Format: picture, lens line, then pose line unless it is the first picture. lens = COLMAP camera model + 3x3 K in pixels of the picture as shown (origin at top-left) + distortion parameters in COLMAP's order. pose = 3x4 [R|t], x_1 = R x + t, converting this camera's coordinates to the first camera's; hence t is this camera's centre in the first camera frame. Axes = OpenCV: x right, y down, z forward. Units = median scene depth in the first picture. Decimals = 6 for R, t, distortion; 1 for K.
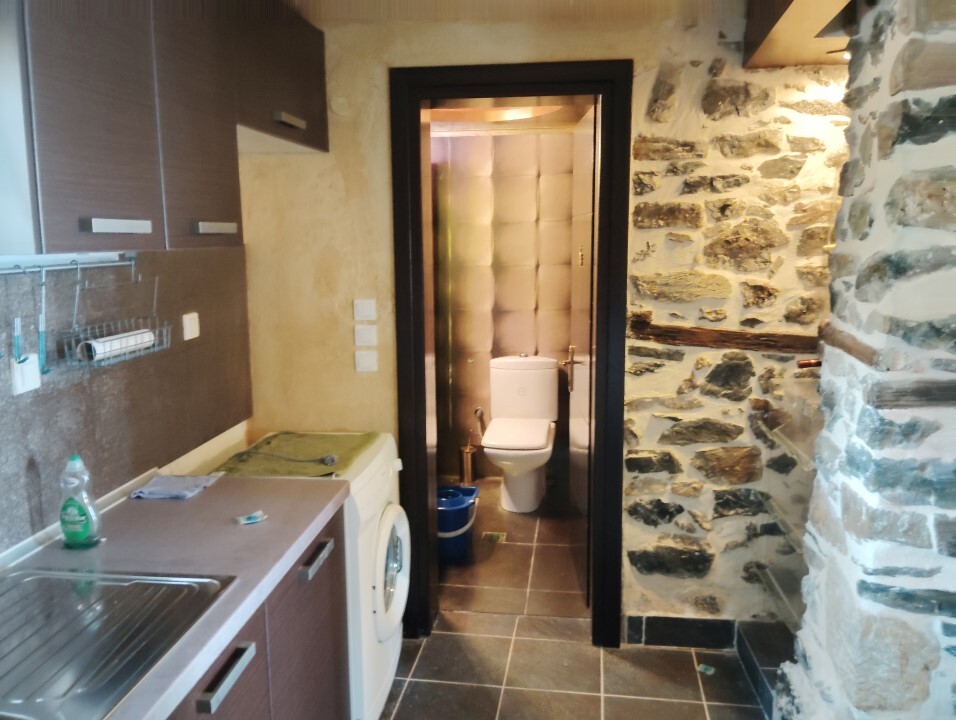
lens RADIAL K [[784.3, 0, 473.6], [0, 784.3, 354.7], [0, 0, 1]] dist [0.087146, -0.172776]
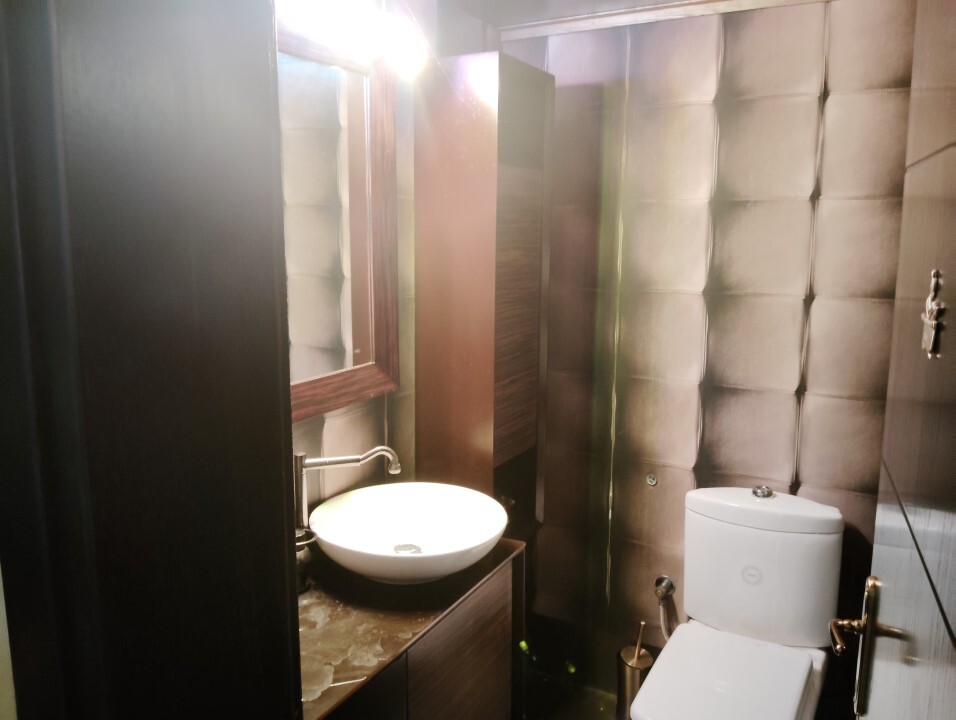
lens RADIAL K [[784.3, 0, 473.6], [0, 784.3, 354.7], [0, 0, 1]] dist [0.087146, -0.172776]
pose [[0.933914, 0.064108, -0.351703, 0.105390], [-0.061062, 0.997938, 0.019760, -0.128492], [0.352245, 0.003022, 0.935903, 0.842254]]
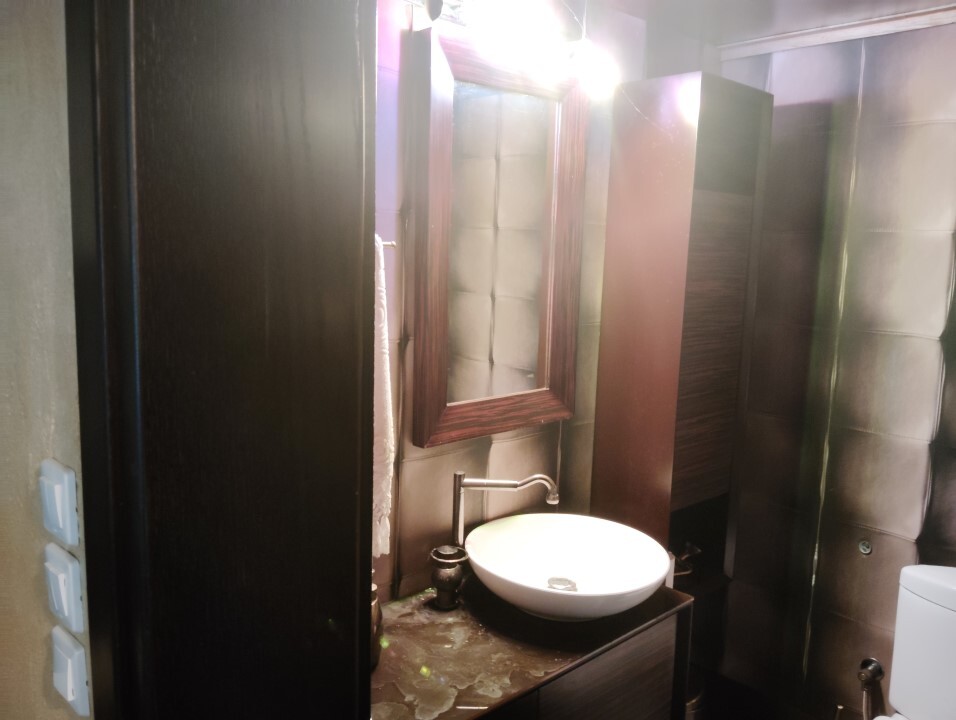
lens RADIAL K [[784.3, 0, 473.6], [0, 784.3, 354.7], [0, 0, 1]] dist [0.087146, -0.172776]
pose [[0.775754, 0.112019, -0.621013, 0.152082], [-0.126913, 0.991705, 0.020349, -0.137651], [0.618141, 0.063028, 0.783536, 0.880574]]
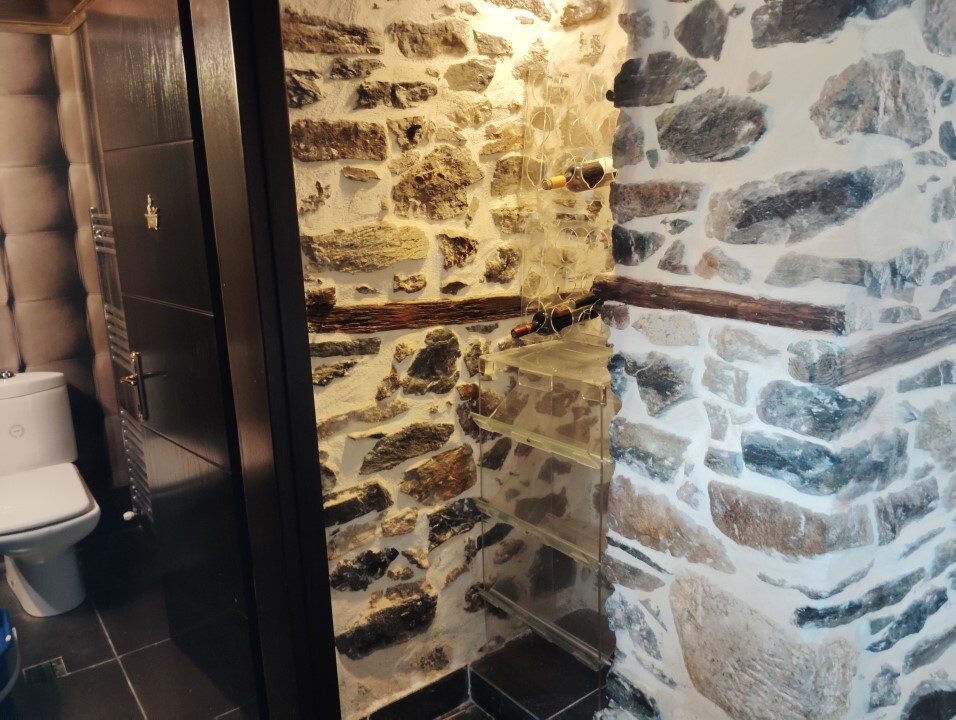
lens RADIAL K [[784.3, 0, 473.6], [0, 784.3, 354.7], [0, 0, 1]] dist [0.087146, -0.172776]
pose [[0.729195, -0.173755, 0.661880, -0.137845], [0.137764, 0.984698, 0.106725, -0.054008], [-0.670296, 0.013360, 0.741974, 0.425627]]
